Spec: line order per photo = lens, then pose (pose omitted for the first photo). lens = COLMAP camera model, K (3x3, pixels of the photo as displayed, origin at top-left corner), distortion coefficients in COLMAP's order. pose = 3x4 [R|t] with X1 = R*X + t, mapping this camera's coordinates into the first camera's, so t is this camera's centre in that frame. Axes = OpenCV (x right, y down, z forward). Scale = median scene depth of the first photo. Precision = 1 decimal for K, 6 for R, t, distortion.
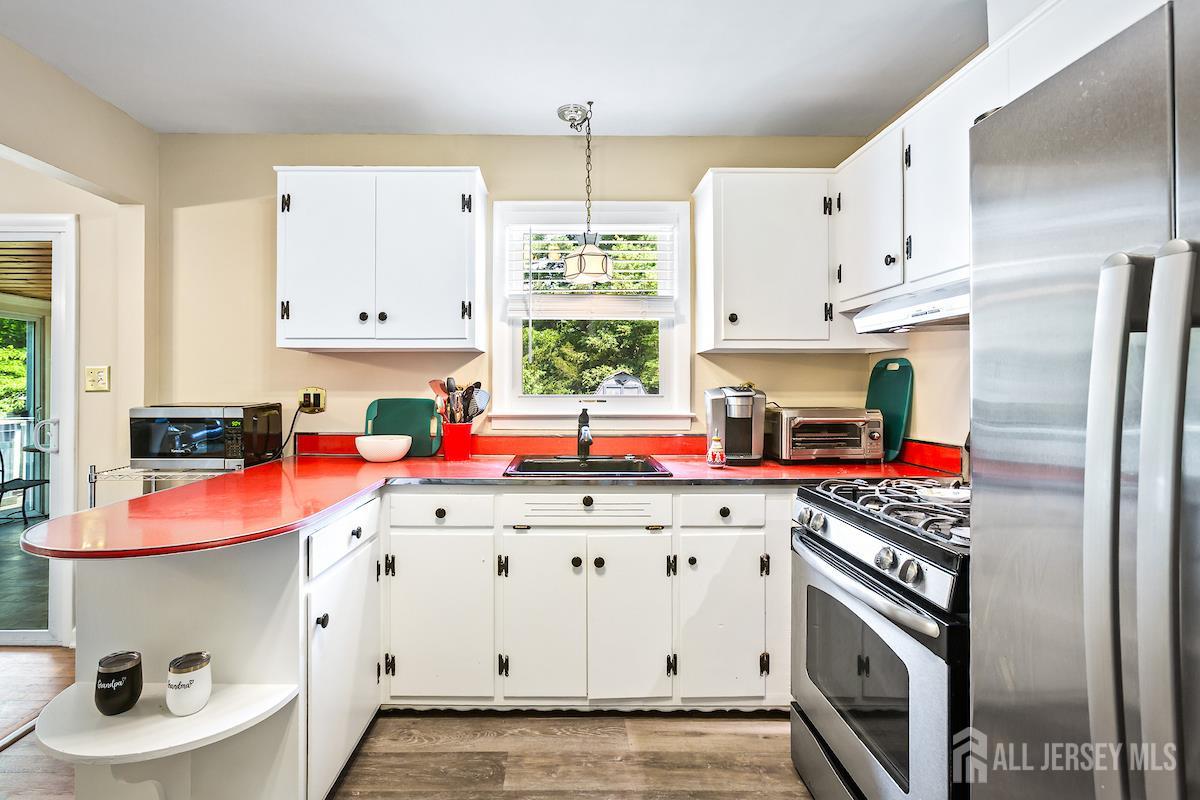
lens RADIAL K [[561.2, 0, 567.2], [0, 561.2, 383.9], [0, 0, 1]] dist [-0.031540, 0.023466]
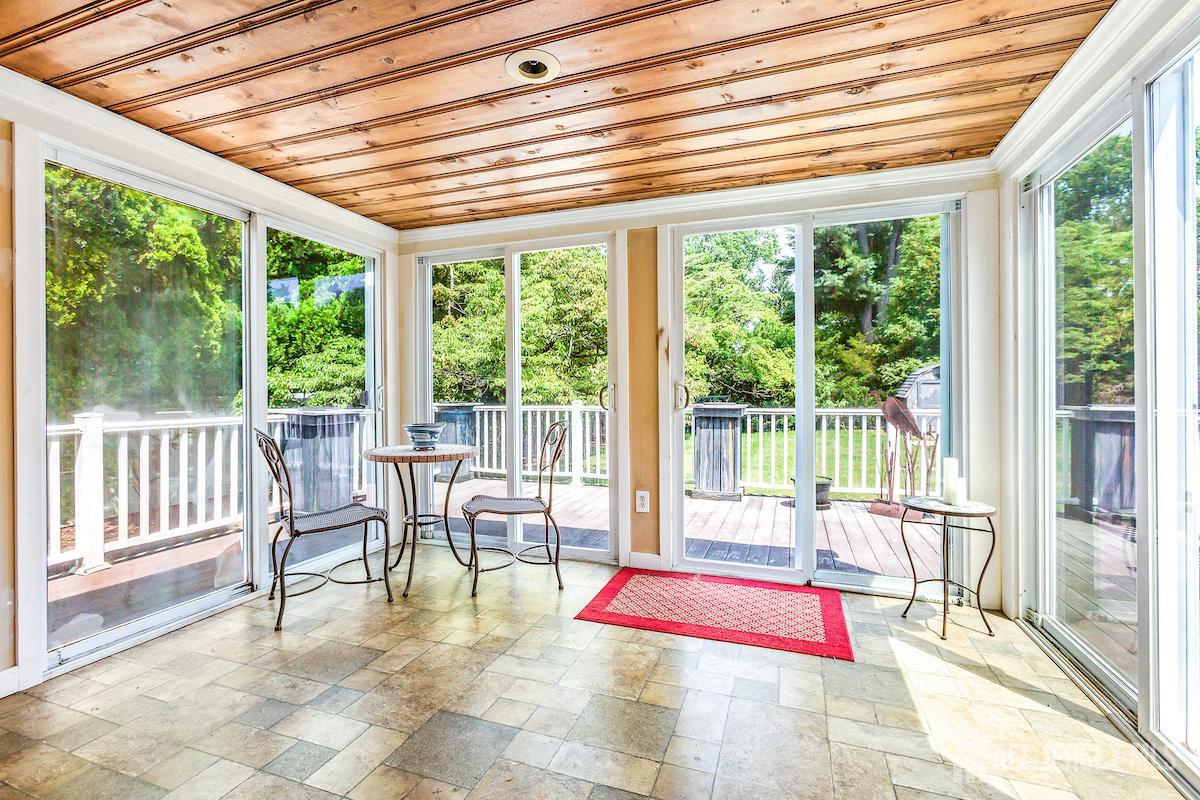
lens RADIAL K [[534.3, 0, 597.9], [0, 534.3, 394.5], [0, 0, 1]] dist [-0.000090, 0.018932]
pose [[0.938164, -0.002834, -0.346181, -1.296554], [0.007284, 0.999907, 0.011554, 0.122716], [0.346116, -0.013361, 0.938097, 1.310427]]
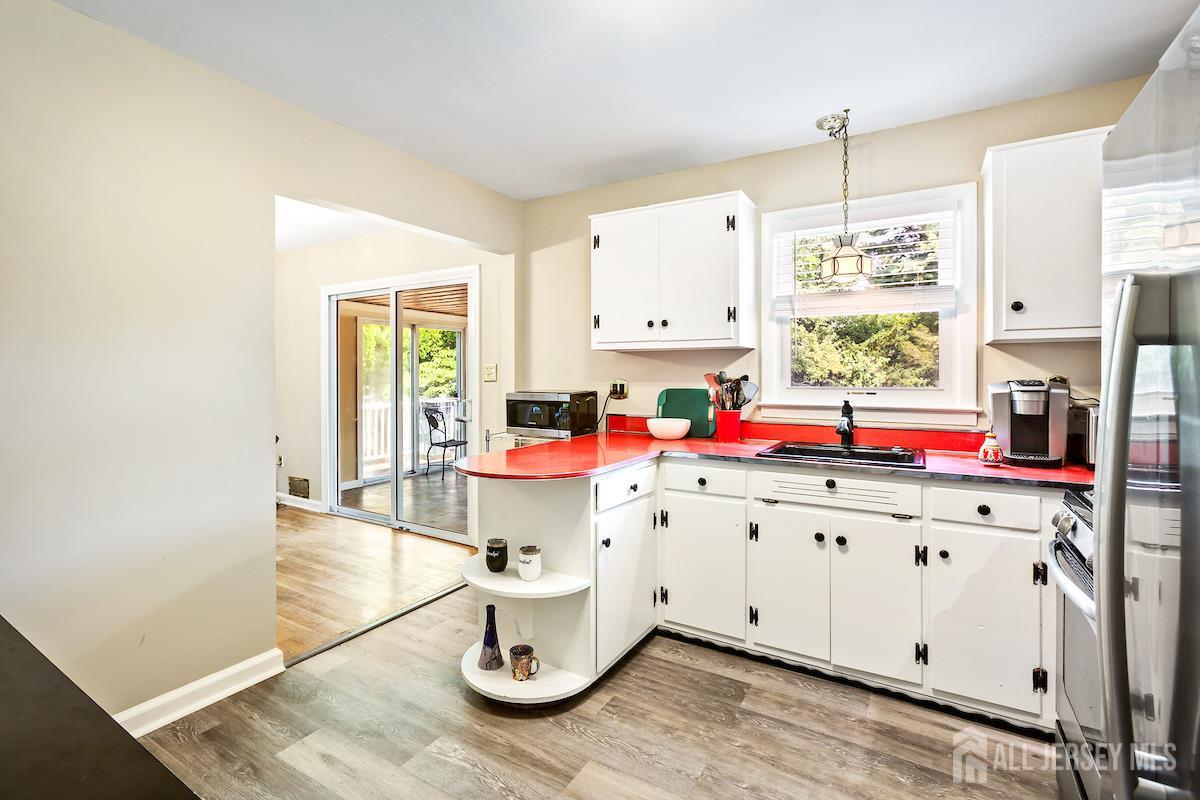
lens RADIAL K [[561.2, 0, 567.2], [0, 561.2, 383.9], [0, 0, 1]] dist [-0.031540, 0.023466]
pose [[0.838519, 0.007948, -0.544814, 0.171638], [0.003344, 0.999800, 0.019732, -0.010013], [0.544862, -0.018368, 0.838325, -0.174365]]
